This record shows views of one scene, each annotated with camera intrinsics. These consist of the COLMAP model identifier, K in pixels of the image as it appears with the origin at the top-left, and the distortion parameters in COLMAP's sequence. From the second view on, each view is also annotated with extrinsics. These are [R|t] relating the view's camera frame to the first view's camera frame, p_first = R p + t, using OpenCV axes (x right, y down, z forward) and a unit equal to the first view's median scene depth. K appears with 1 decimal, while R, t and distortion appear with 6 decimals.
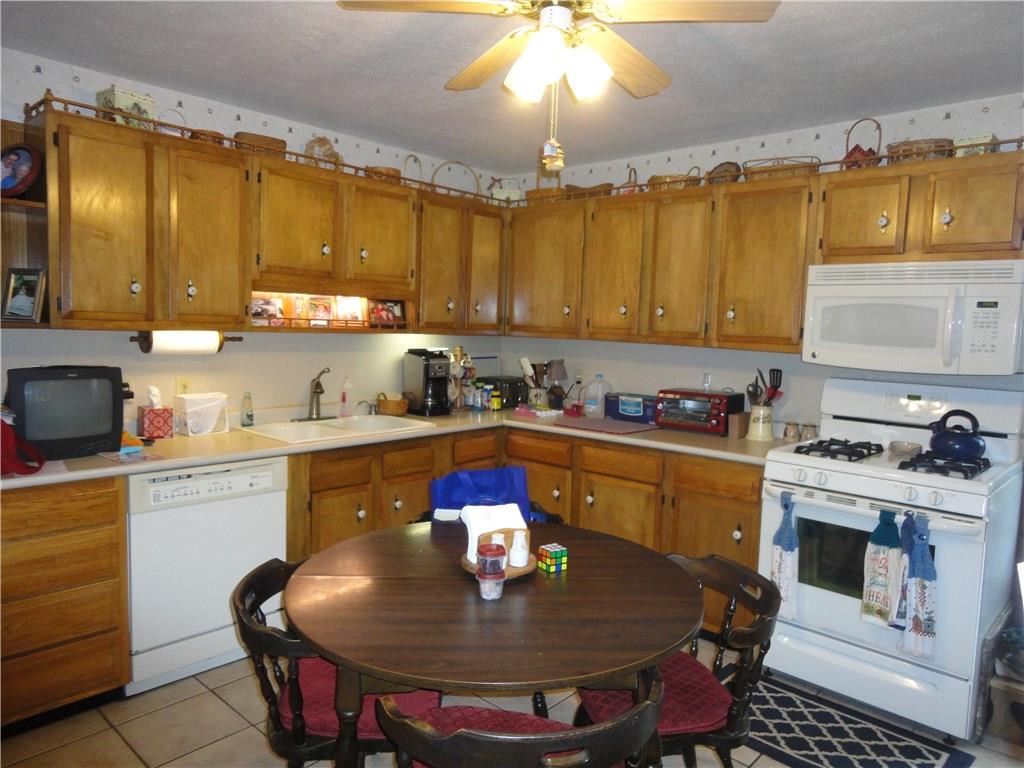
lens RADIAL K [[700.6, 0, 514.1], [0, 700.6, 381.0], [0, 0, 1]] dist [-0.000230, 0.000013]
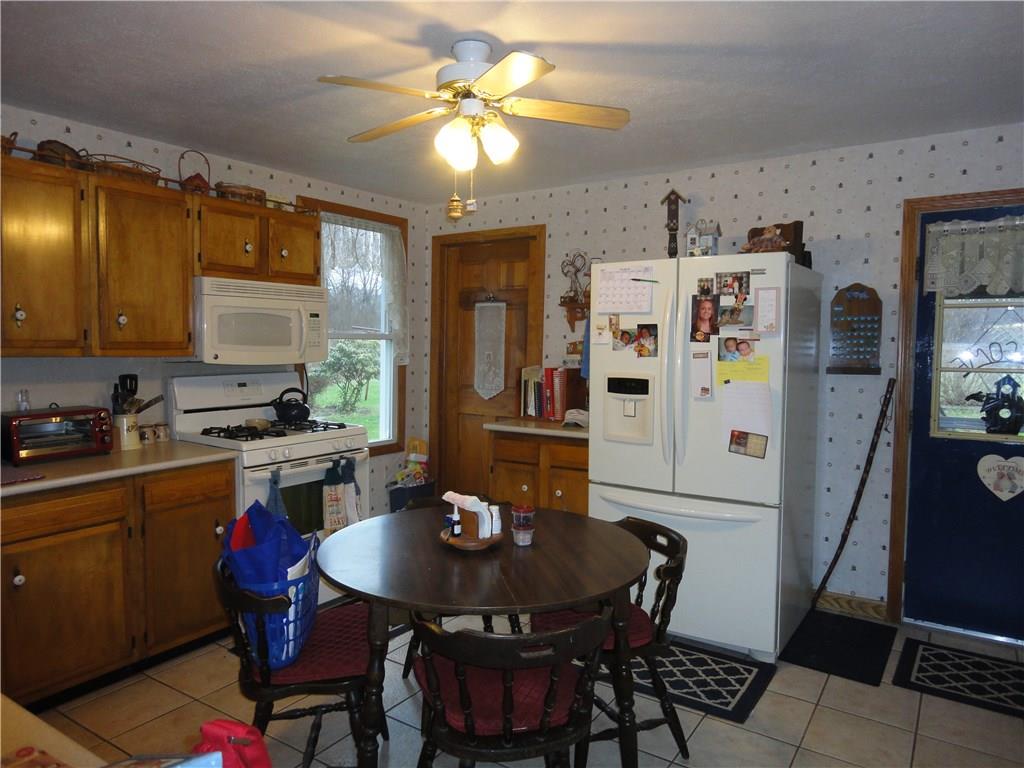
lens RADIAL K [[700.6, 0, 513.5], [0, 700.6, 383.1], [0, 0, 1]] dist [-0.000230, 0.000013]
pose [[-0.160435, -0.097135, 0.982255, -0.769296], [0.066417, 0.991828, 0.108929, -0.086404], [-0.984809, 0.082715, -0.152673, 0.702338]]
